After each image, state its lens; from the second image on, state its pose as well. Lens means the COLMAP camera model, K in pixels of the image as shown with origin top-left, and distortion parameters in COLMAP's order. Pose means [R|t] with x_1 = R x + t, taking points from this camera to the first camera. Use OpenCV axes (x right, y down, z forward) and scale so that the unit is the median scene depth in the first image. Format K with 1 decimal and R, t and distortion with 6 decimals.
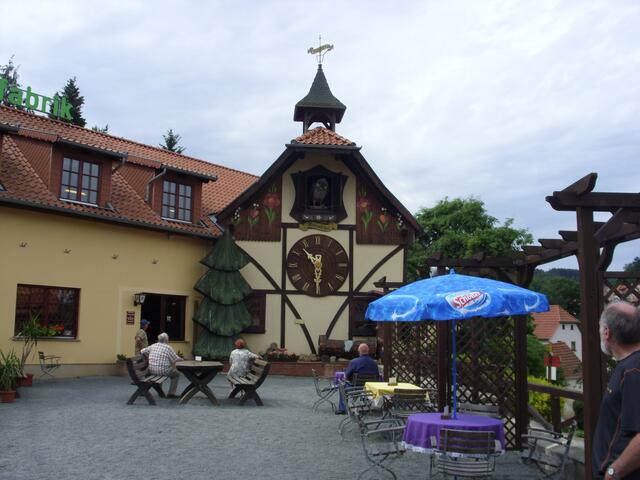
lens RADIAL K [[664.1, 0, 320.0], [0, 664.1, 240.0], [0, 0, 1]] dist [-0.225040, 0.266180]
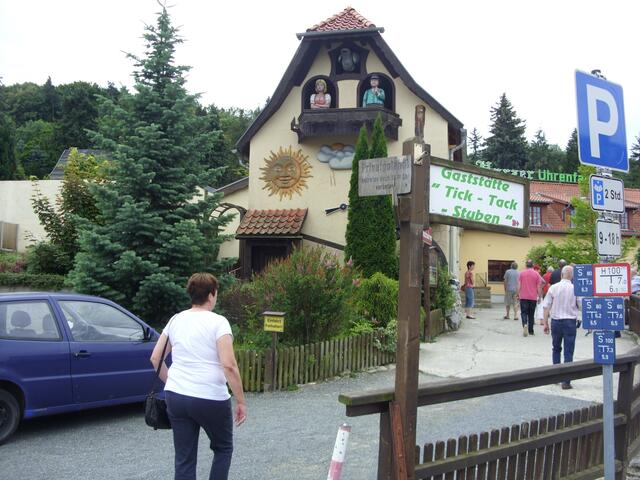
lens RADIAL K [[664.1, 0, 320.0], [0, 664.1, 240.0], [0, 0, 1]] dist [-0.225040, 0.266180]
pose [[0.768751, -0.053606, -0.637298, 0.226910], [0.081056, 0.996612, 0.013947, -0.115841], [0.634391, -0.062378, 0.770492, -1.249752]]
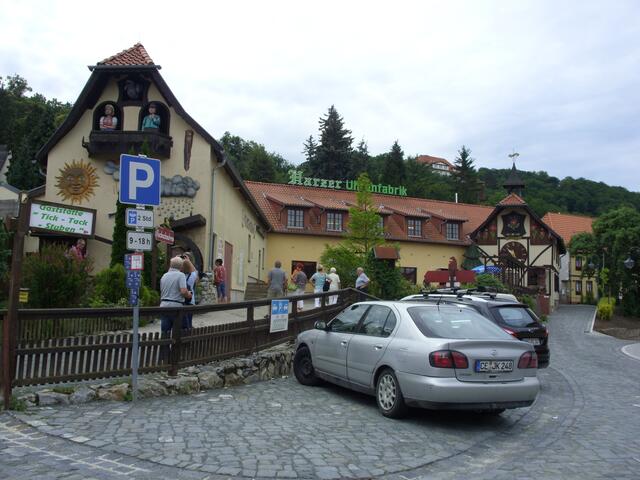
lens RADIAL K [[664.1, 0, 320.0], [0, 664.1, 240.0], [0, 0, 1]] dist [-0.225040, 0.266180]
pose [[0.892229, -0.034681, -0.450250, 0.419982], [0.052802, 0.998219, 0.027745, -0.112453], [0.448486, -0.048529, 0.892471, -1.333424]]
